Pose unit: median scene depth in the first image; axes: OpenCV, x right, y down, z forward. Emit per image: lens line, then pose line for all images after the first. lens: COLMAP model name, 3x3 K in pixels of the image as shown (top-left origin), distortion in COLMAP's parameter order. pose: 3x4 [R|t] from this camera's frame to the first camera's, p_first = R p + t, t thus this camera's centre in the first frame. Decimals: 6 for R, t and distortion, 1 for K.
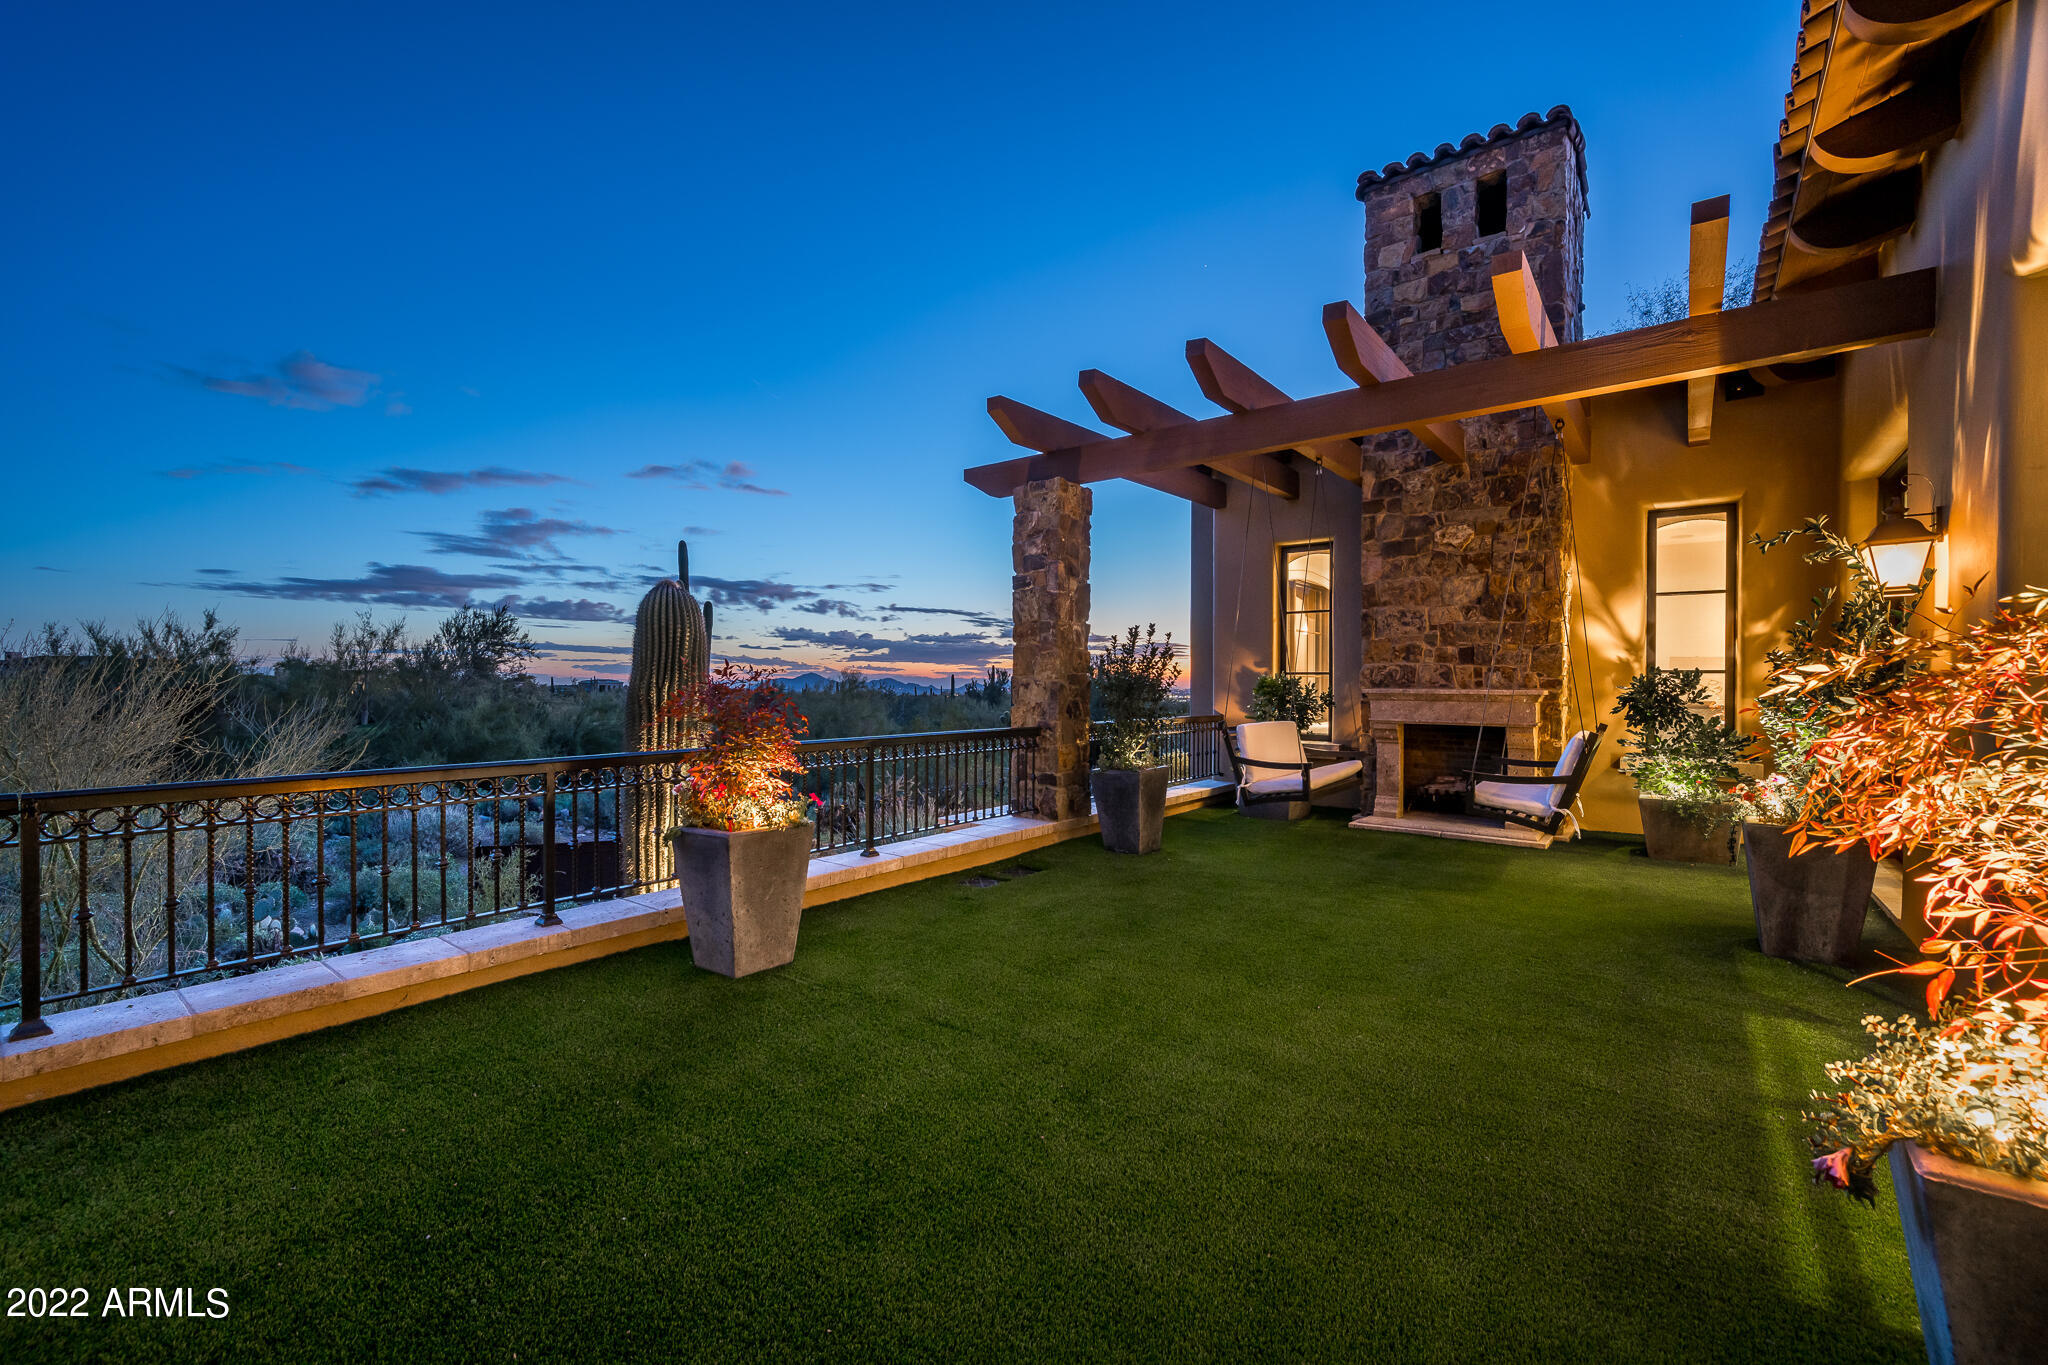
lens RADIAL K [[874.4, 0, 1083.2], [0, 874.4, 686.0], [0, 0, 1]] dist [-0.001048, -0.000944]
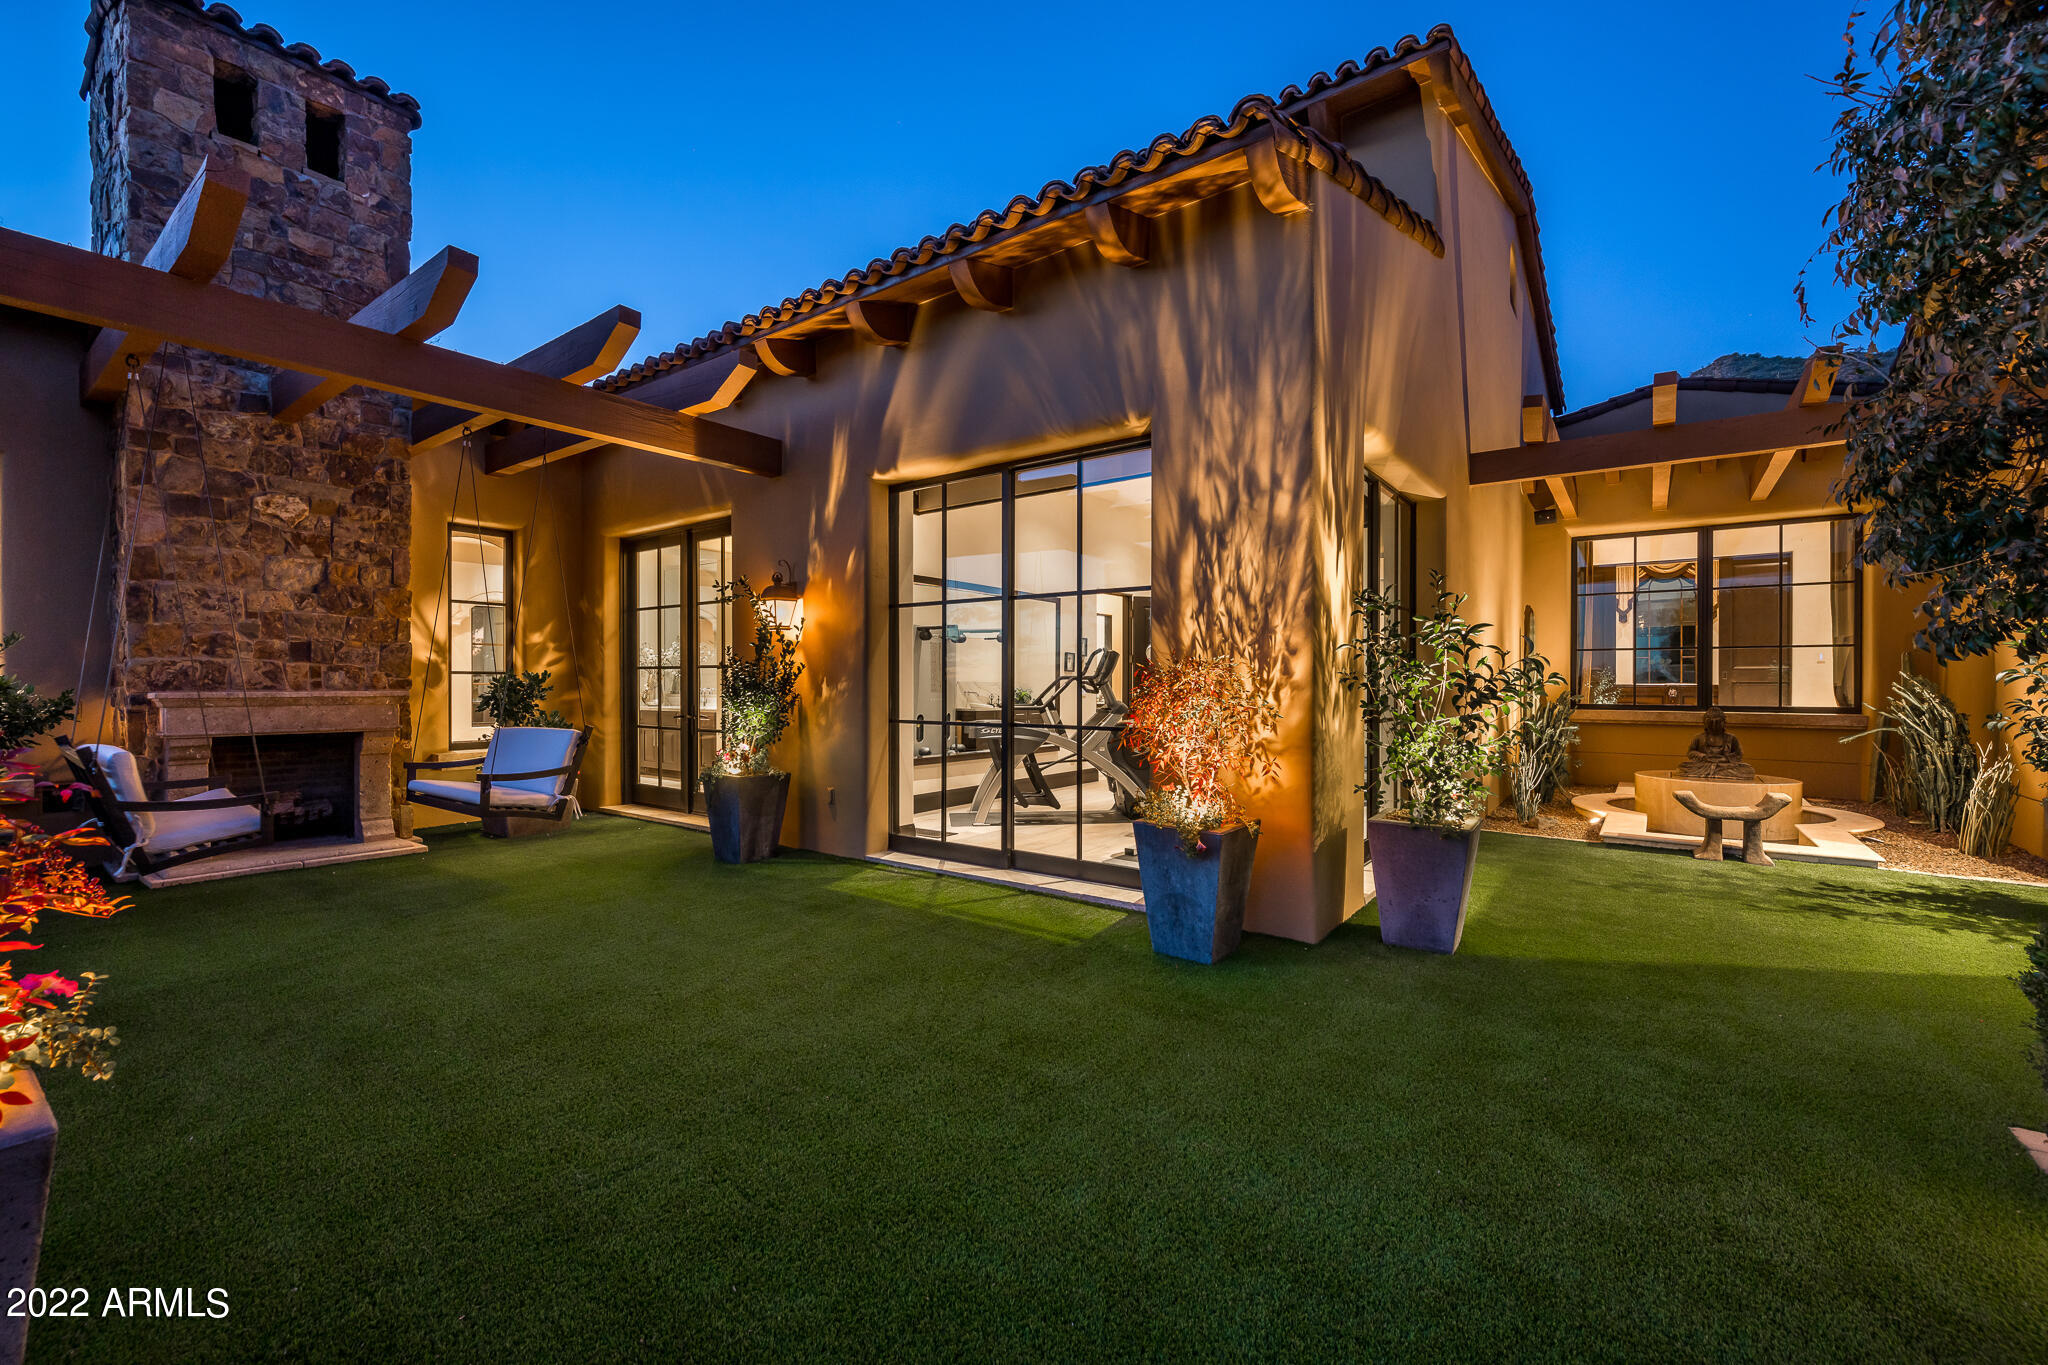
lens RADIAL K [[874.4, 0, 980.4], [0, 874.4, 688.7], [0, 0, 1]] dist [-0.001048, -0.000944]
pose [[0.004977, -0.009758, 0.999940, -0.412964], [0.005693, 0.999936, 0.009729, -0.003298], [-0.999971, 0.005644, 0.005032, 0.335667]]
